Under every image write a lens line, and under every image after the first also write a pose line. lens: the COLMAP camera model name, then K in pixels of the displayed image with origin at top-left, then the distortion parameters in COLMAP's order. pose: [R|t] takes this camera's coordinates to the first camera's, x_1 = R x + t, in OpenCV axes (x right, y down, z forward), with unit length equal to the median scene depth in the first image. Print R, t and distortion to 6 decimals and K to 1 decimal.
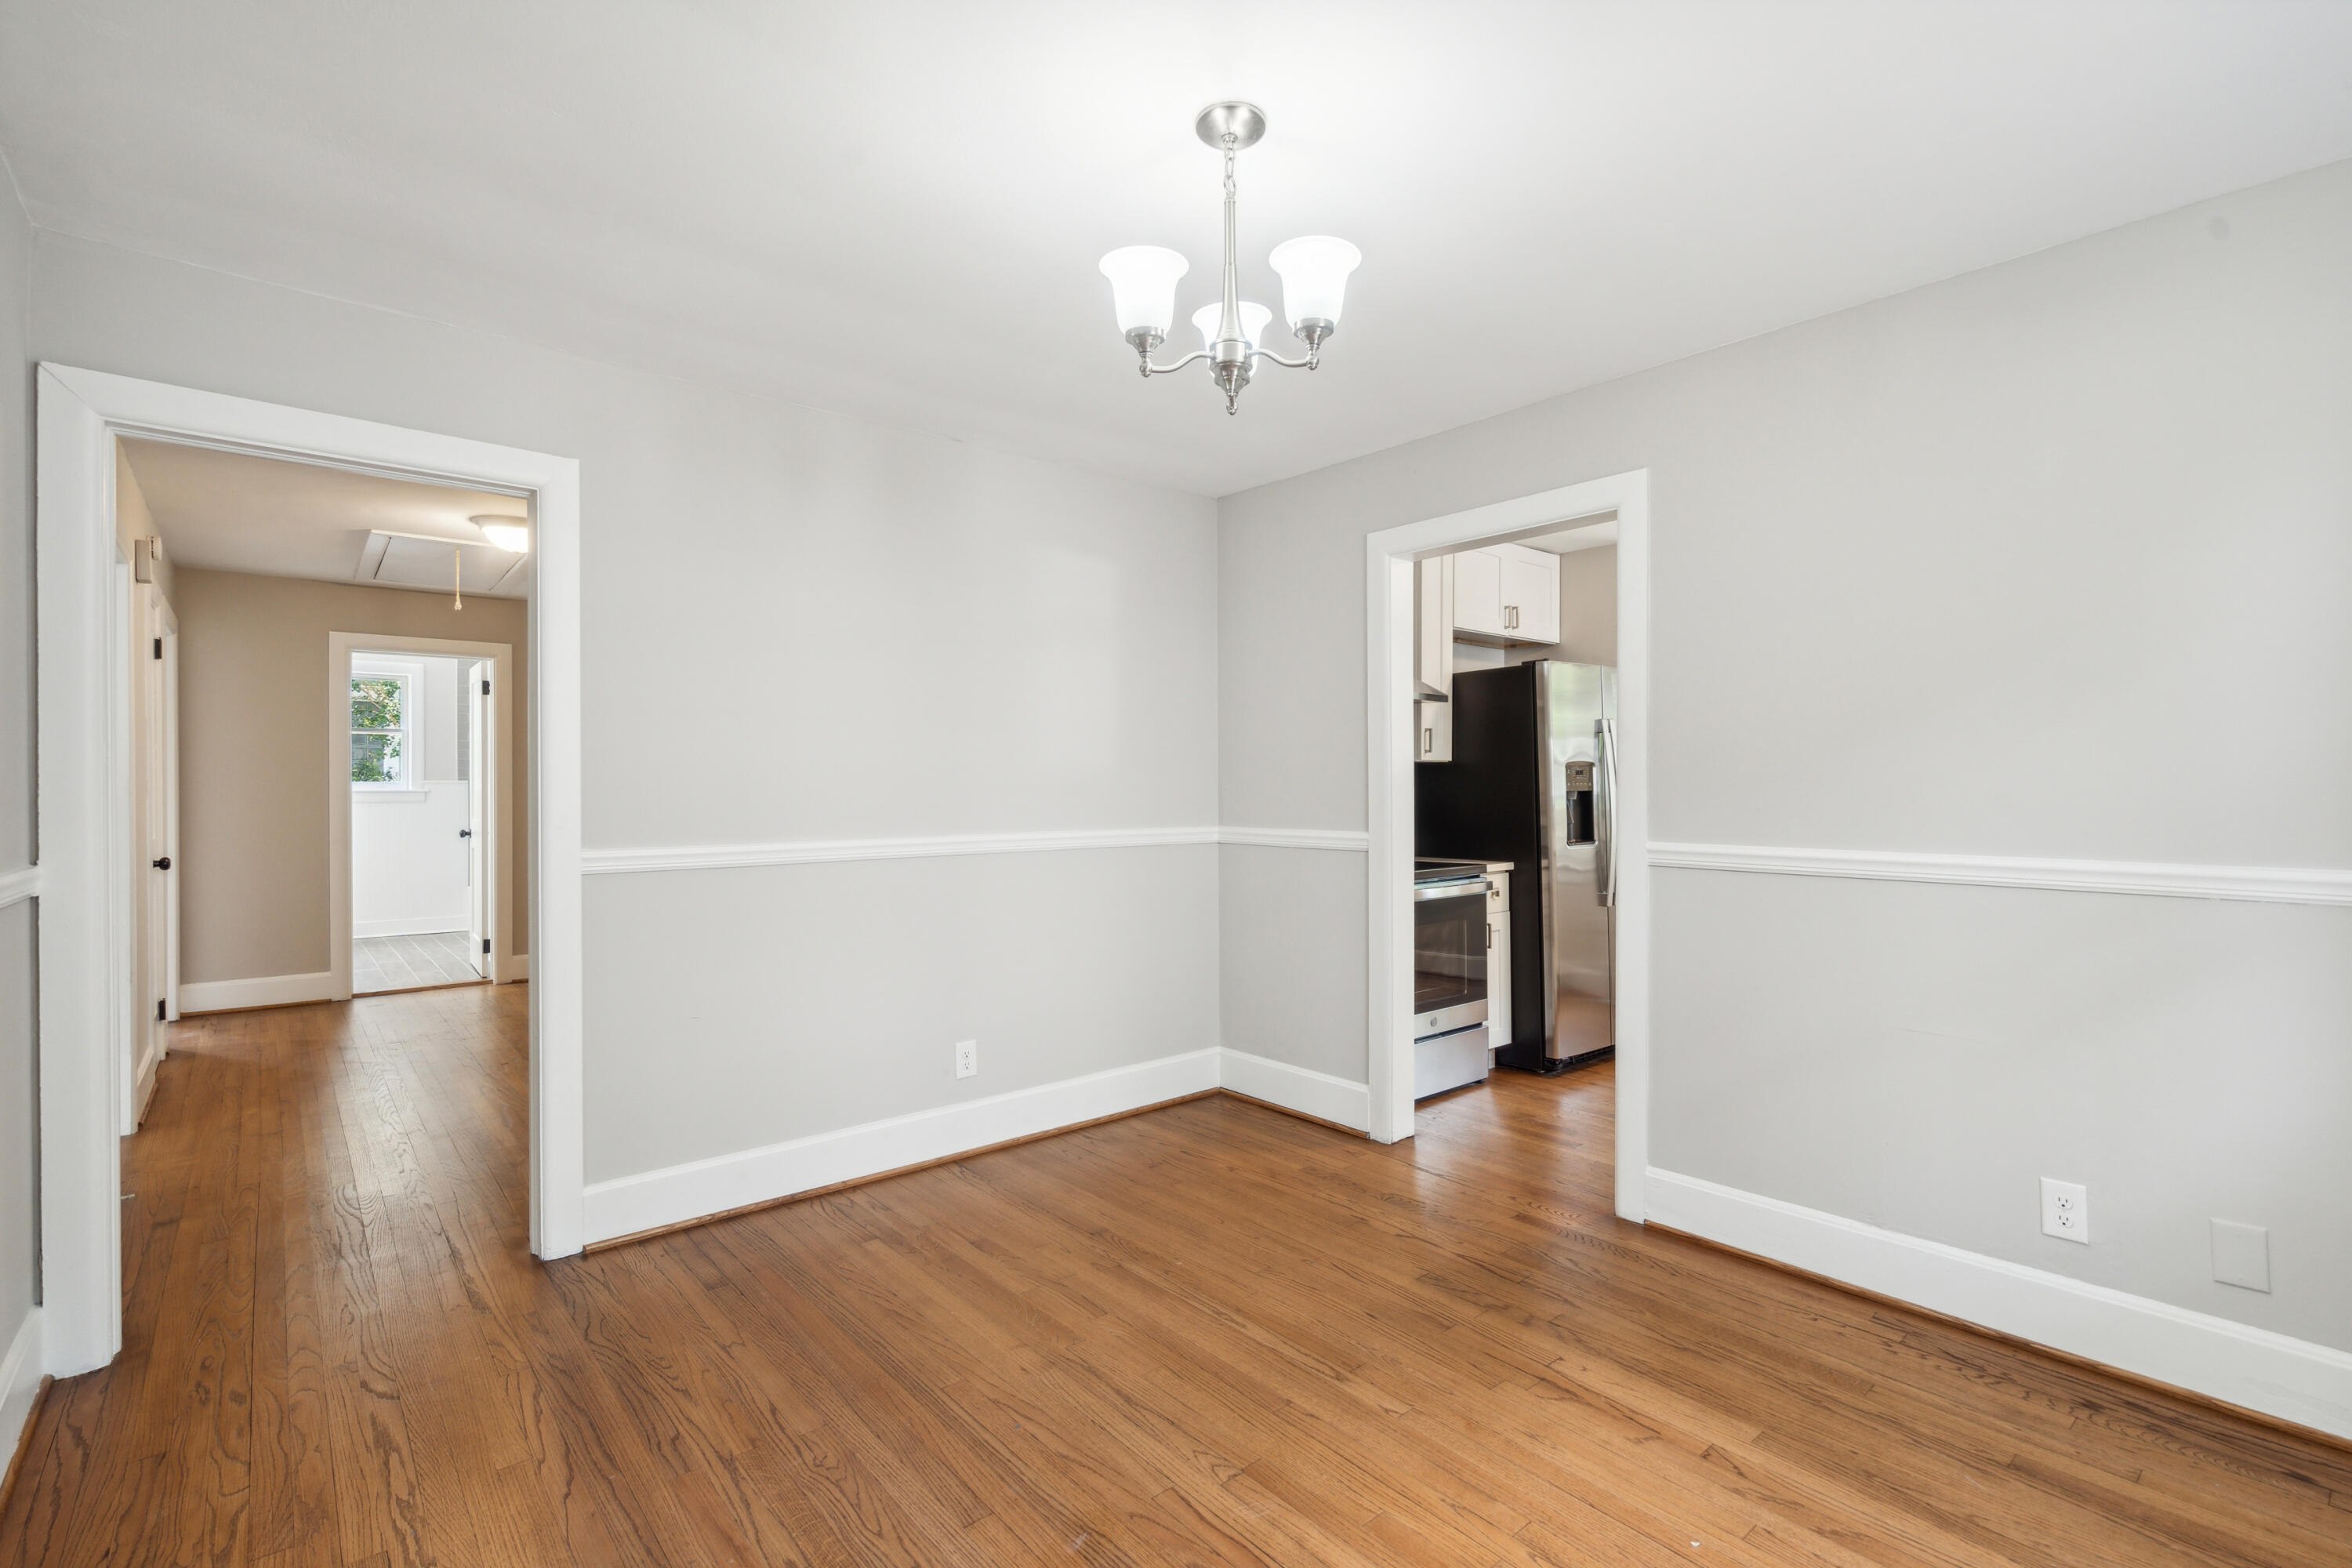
lens RADIAL K [[1089.1, 0, 1177.6], [0, 1089.1, 785.8], [0, 0, 1]] dist [-0.006526, 0.001755]
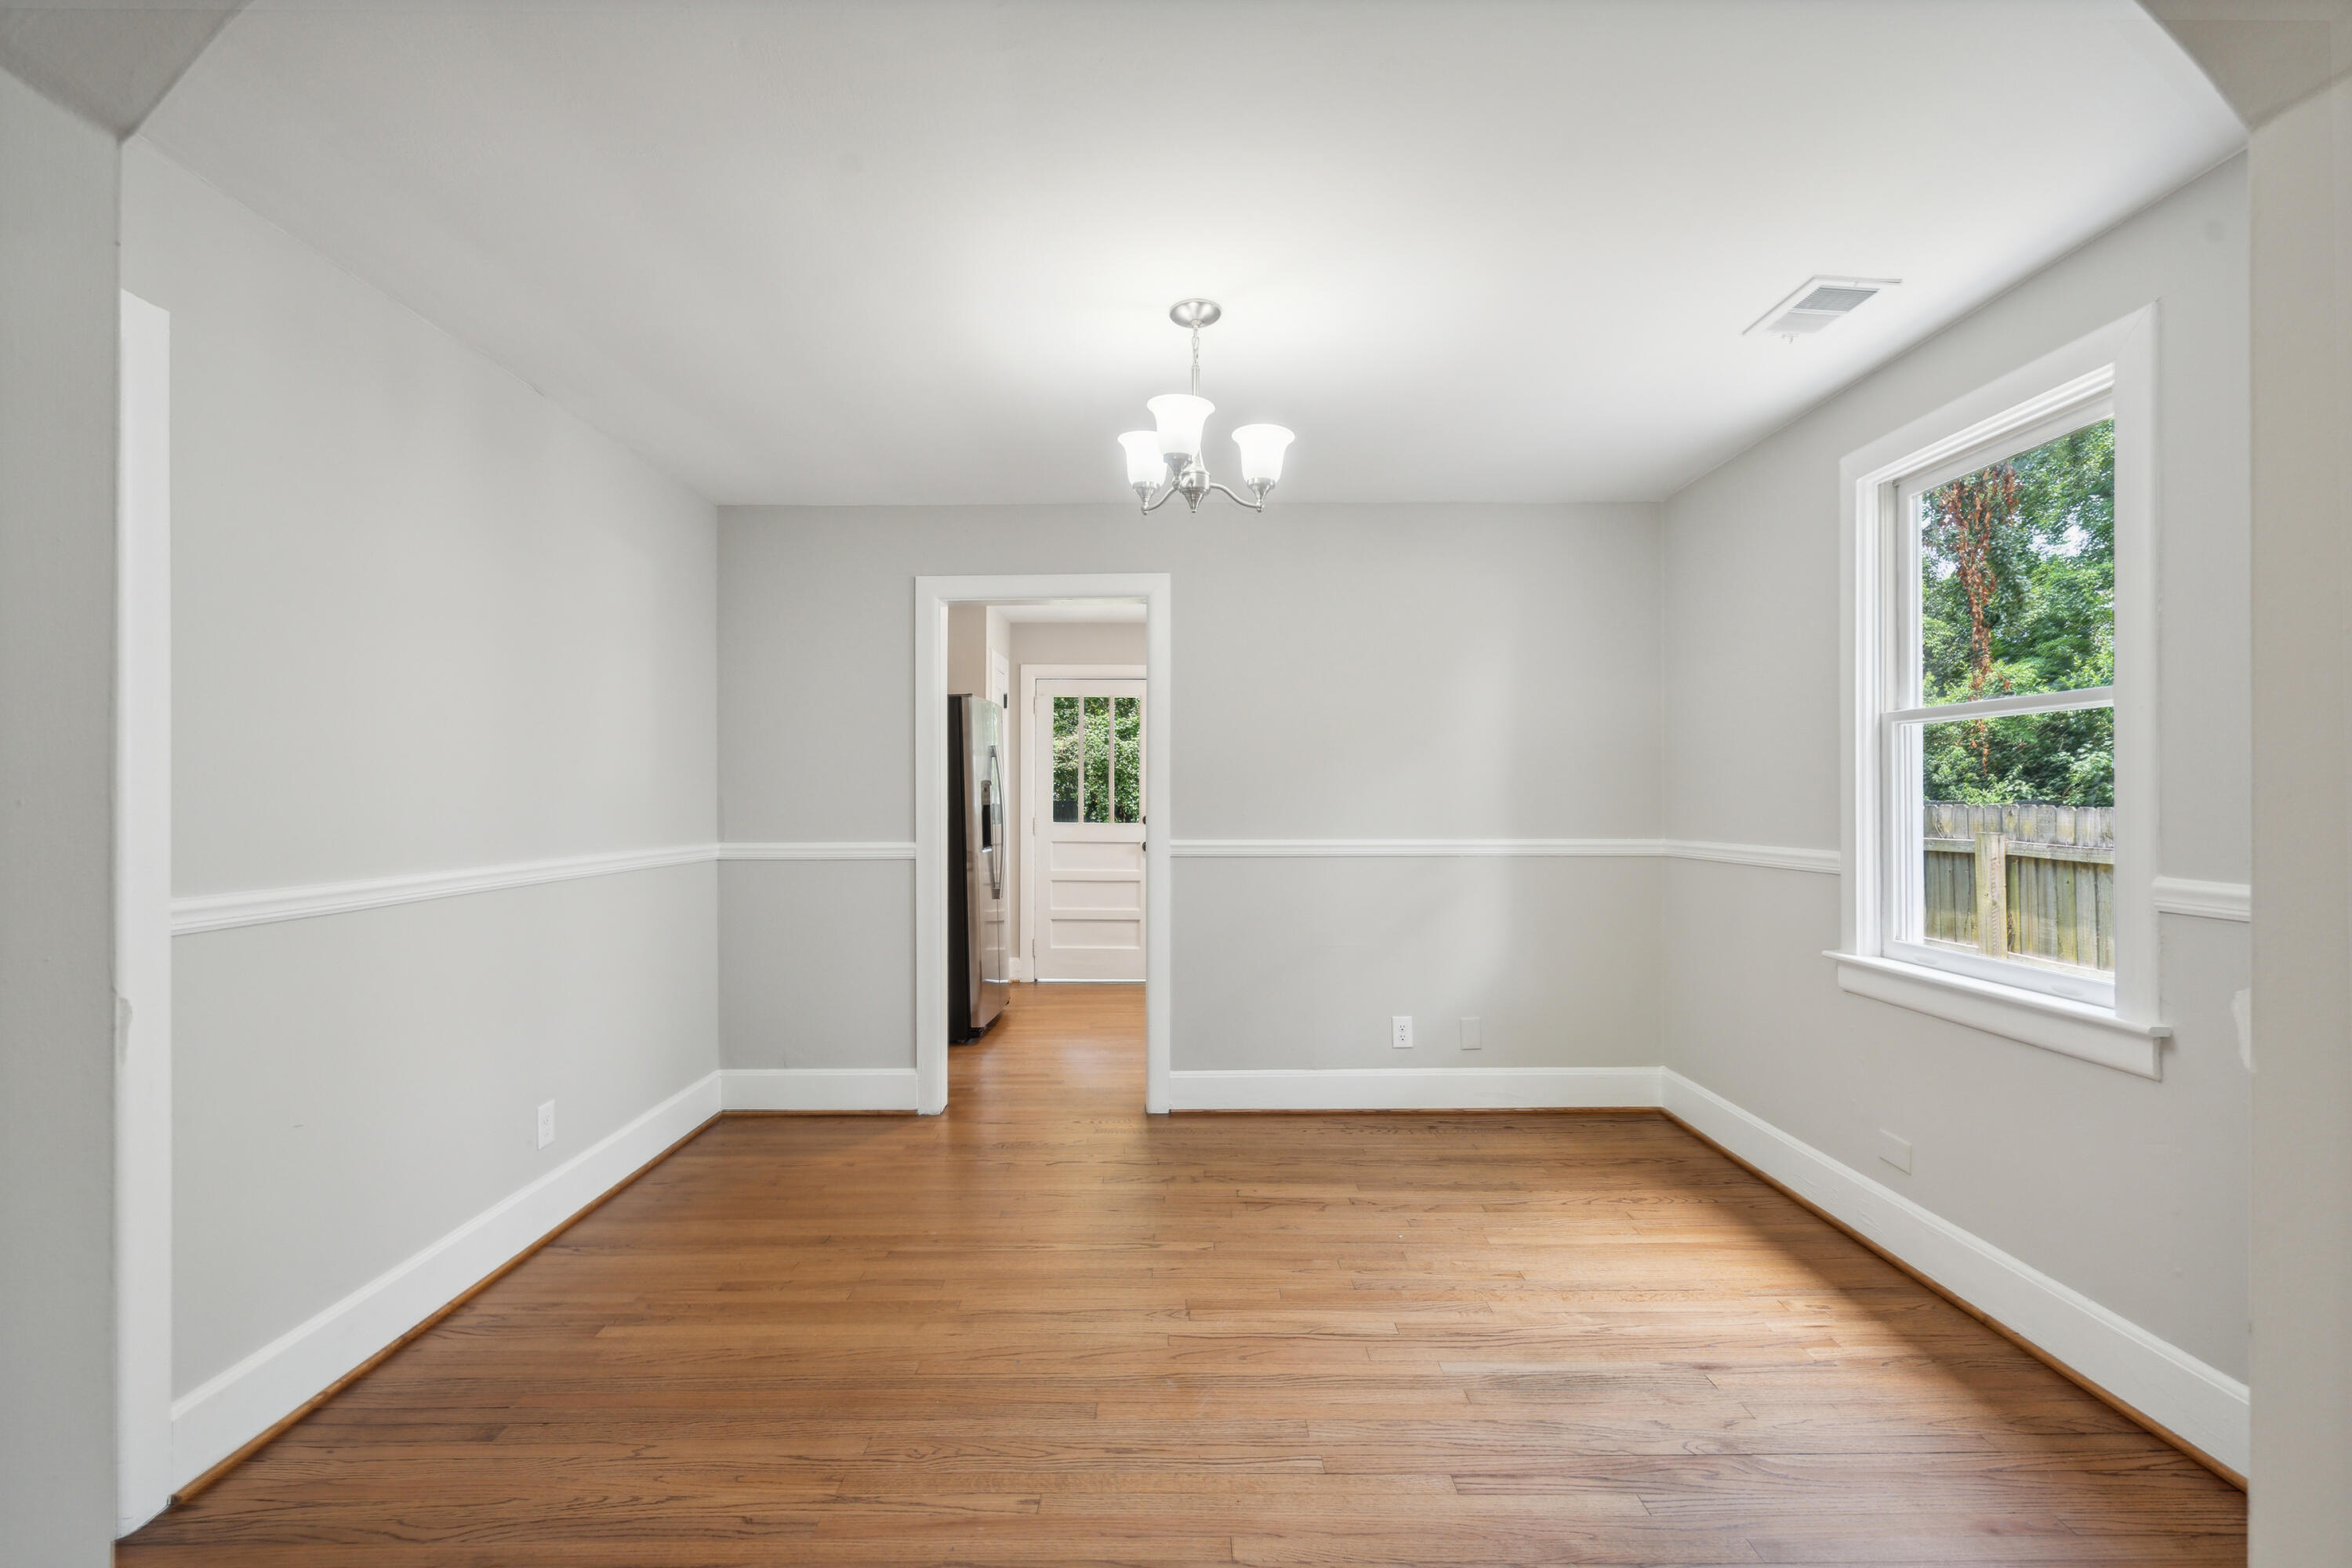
lens RADIAL K [[1089.1, 0, 1177.1], [0, 1089.1, 787.9], [0, 0, 1]] dist [-0.006526, 0.001755]
pose [[0.630250, 0.008933, 0.776341, -0.676498], [-0.000752, 0.999940, -0.010896, -0.001748], [-0.776392, 0.006283, 0.630219, 0.103536]]
